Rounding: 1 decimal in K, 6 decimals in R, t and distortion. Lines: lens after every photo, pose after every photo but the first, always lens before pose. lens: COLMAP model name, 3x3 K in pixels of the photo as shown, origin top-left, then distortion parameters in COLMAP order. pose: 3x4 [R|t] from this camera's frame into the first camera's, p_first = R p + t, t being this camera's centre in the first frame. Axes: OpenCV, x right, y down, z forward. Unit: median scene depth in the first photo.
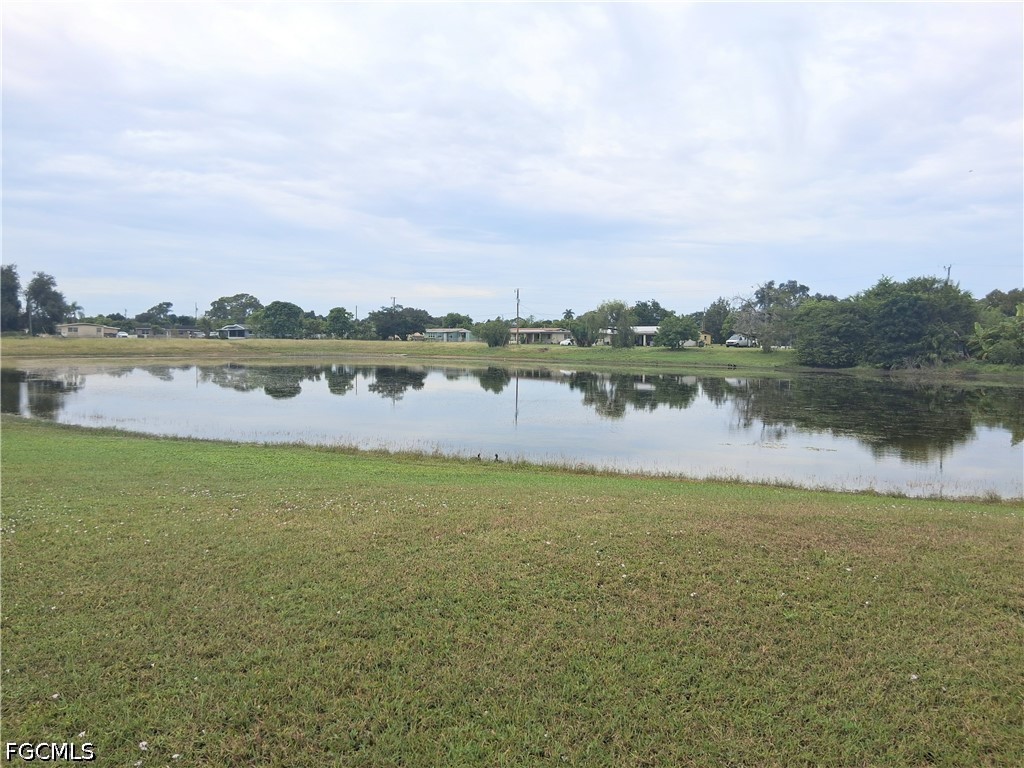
lens RADIAL K [[749.3, 0, 512.0], [0, 749.3, 384.0], [0, 0, 1]] dist [0.066376, -0.130067]
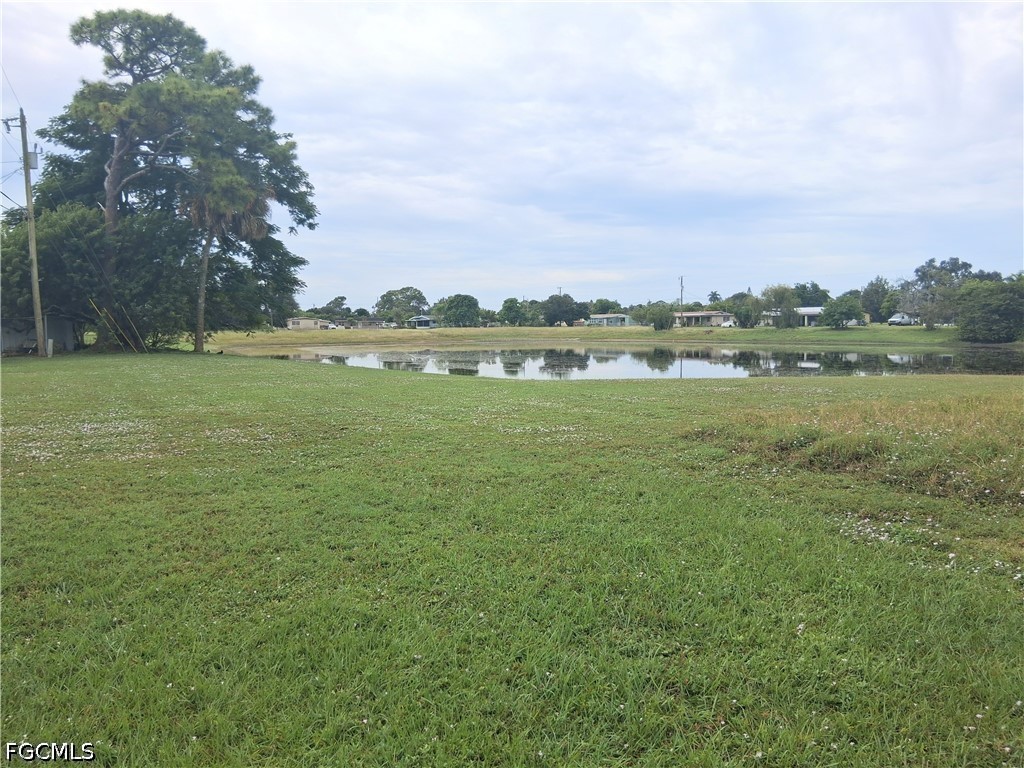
lens RADIAL K [[749.3, 0, 512.0], [0, 749.3, 384.0], [0, 0, 1]] dist [0.066376, -0.130067]
pose [[0.985945, -0.009349, -0.166809, -0.045487], [0.012731, 0.999734, 0.019219, 0.004364], [0.166585, -0.021073, 0.985802, -0.097566]]
